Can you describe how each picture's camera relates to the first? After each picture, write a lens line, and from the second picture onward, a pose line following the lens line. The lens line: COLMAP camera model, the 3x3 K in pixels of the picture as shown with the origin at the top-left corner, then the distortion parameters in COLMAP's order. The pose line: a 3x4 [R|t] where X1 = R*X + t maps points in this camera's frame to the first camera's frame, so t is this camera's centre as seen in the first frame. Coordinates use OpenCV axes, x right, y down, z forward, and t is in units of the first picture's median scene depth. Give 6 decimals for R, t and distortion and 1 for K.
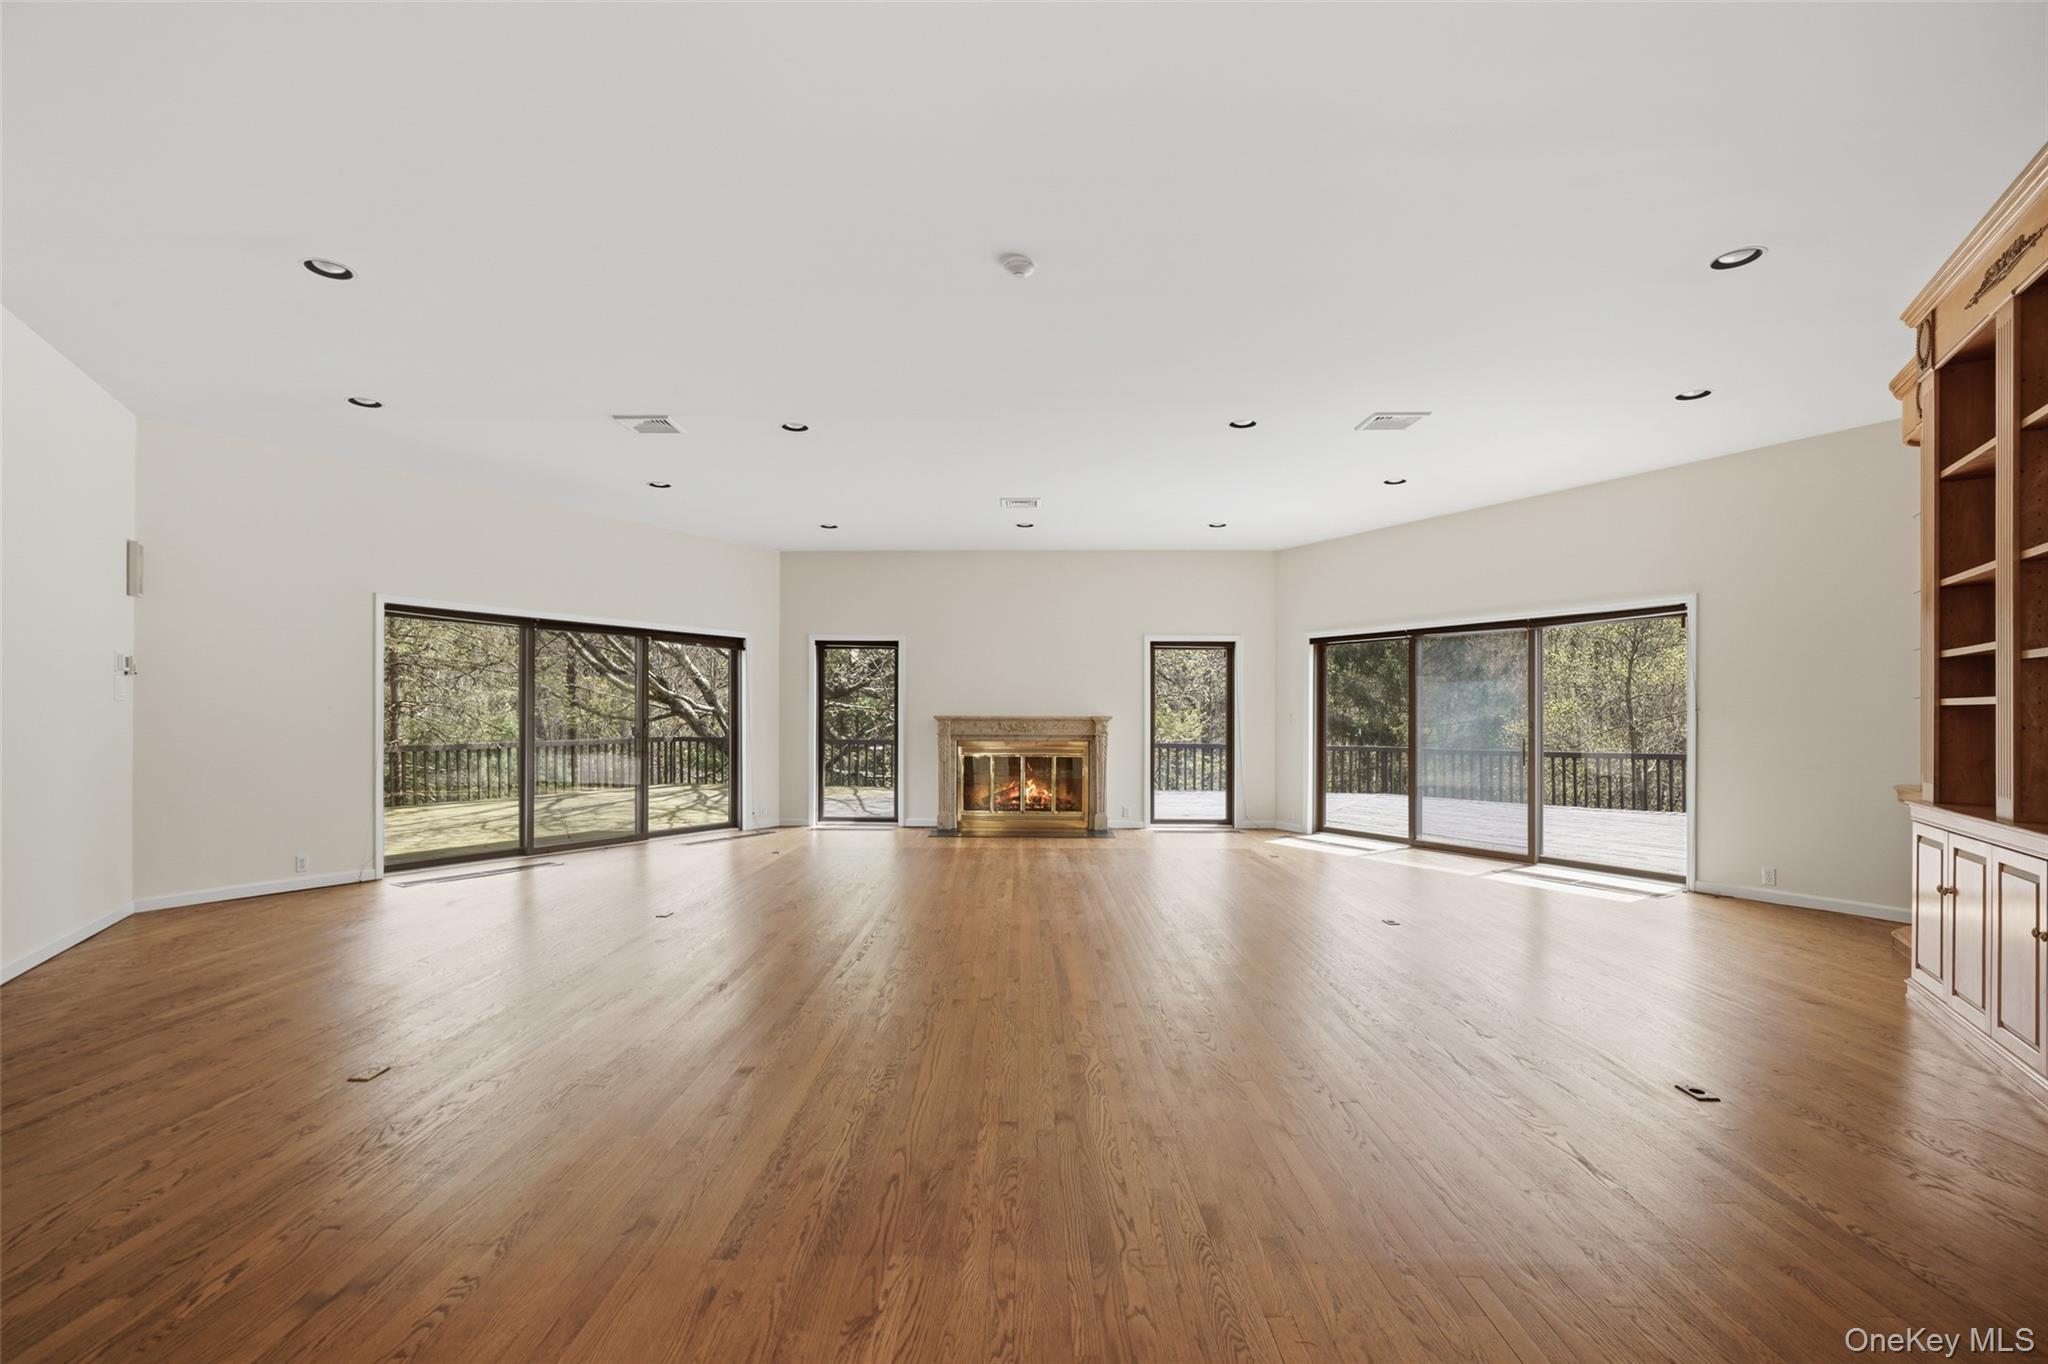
lens RADIAL K [[951.1, 0, 1025.0], [0, 951.1, 711.3], [0, 0, 1]] dist [-0.001523, -0.000133]
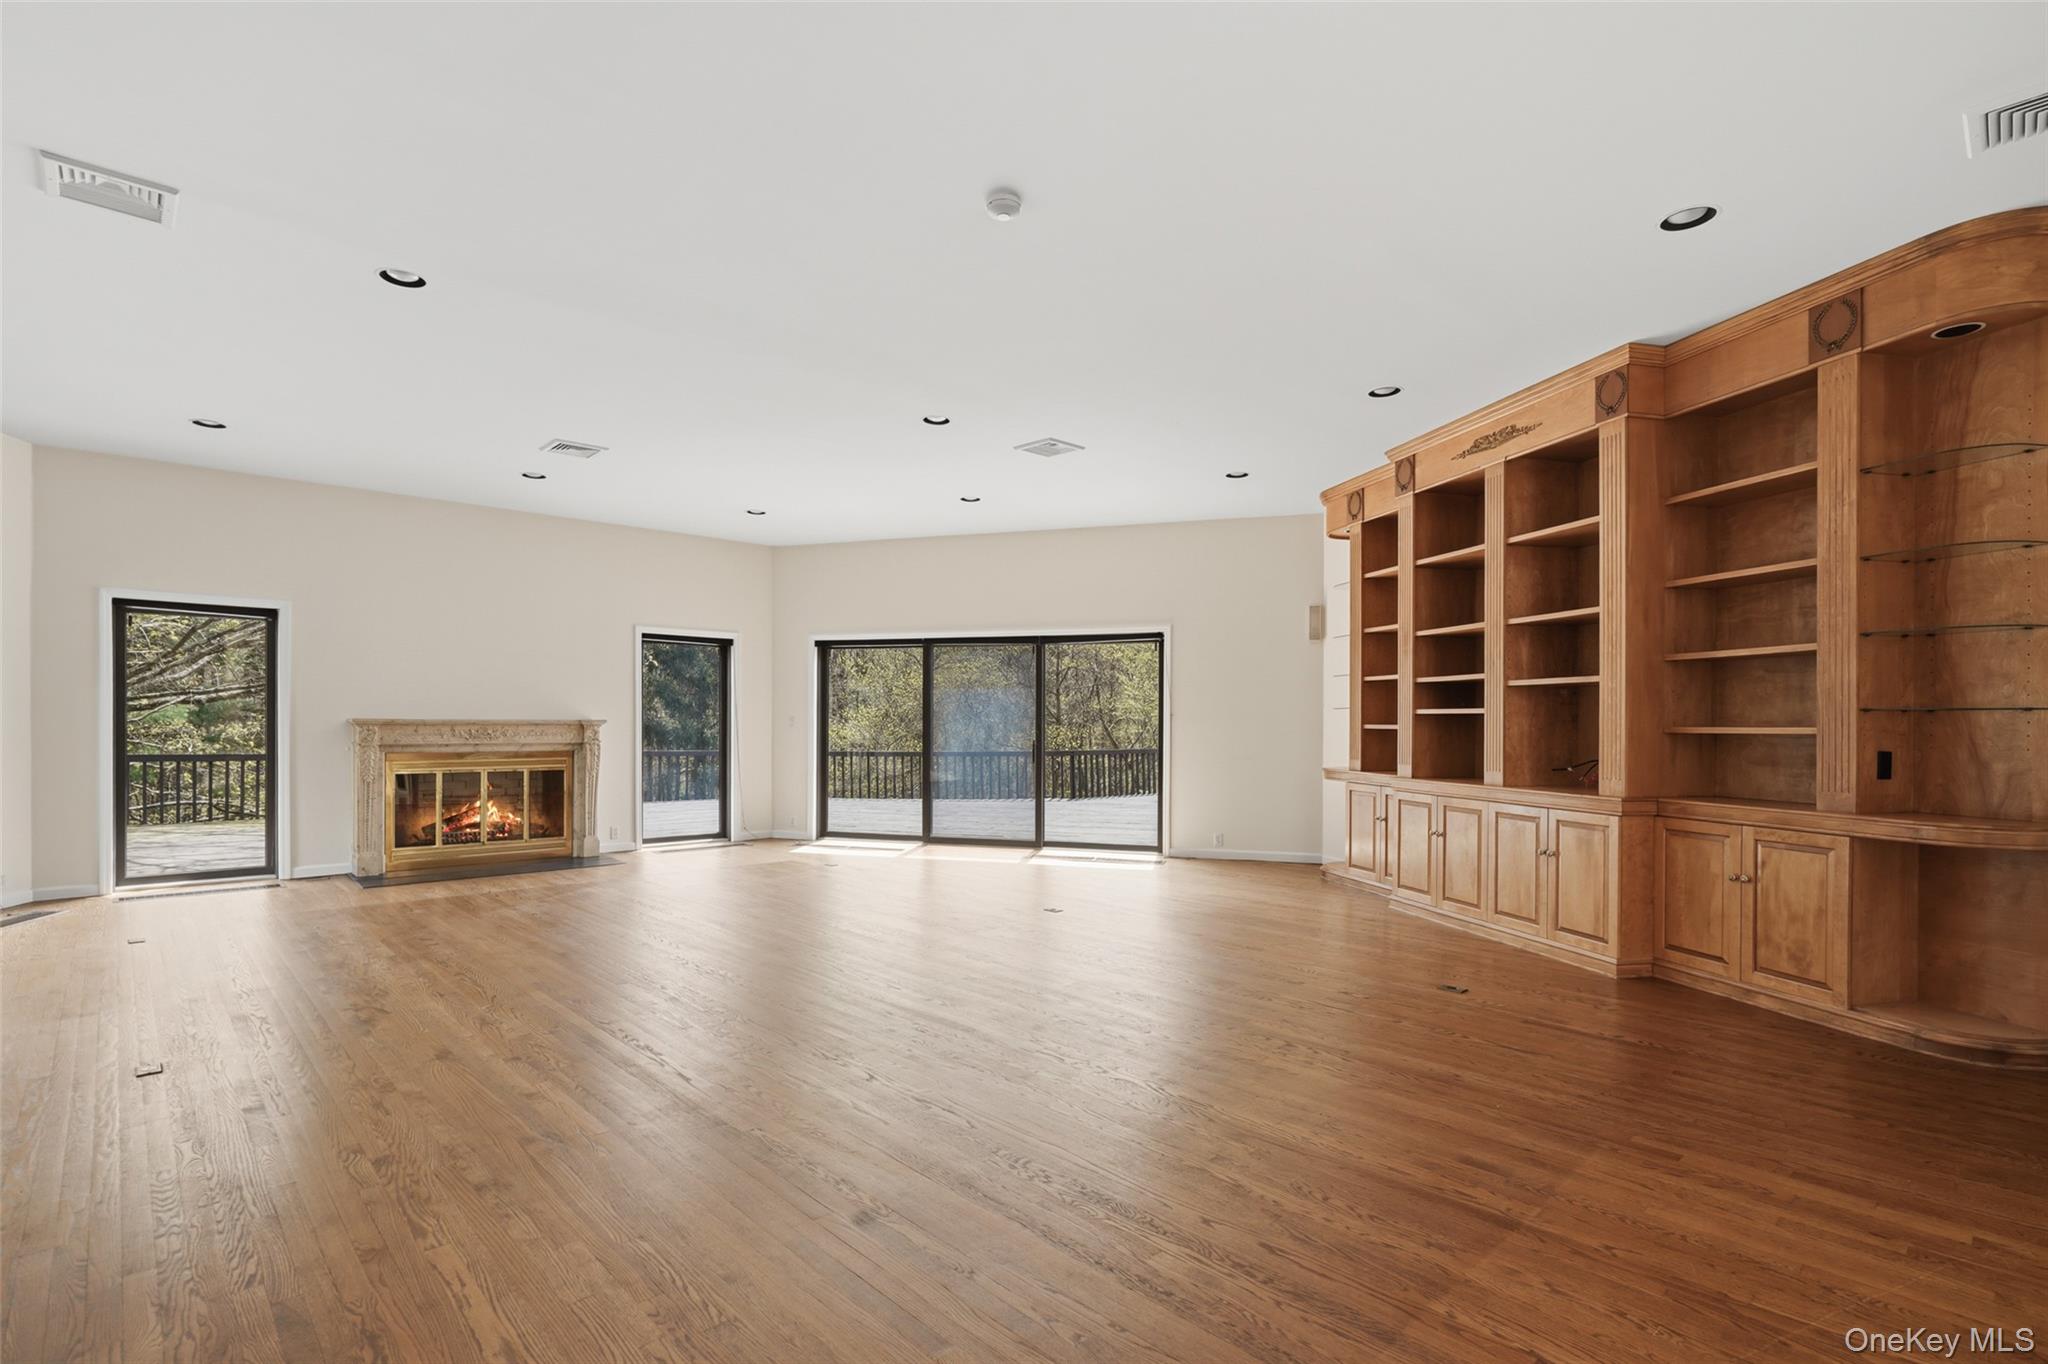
lens RADIAL K [[965.4, 0, 1023.3], [0, 965.4, 721.2], [0, 0, 1]] dist [-0.010589, -0.000083]
pose [[0.717370, 0.001080, 0.696692, -0.235713], [-0.005241, 0.999979, 0.003846, 0.001341], [-0.696673, -0.006411, 0.717360, 0.135454]]
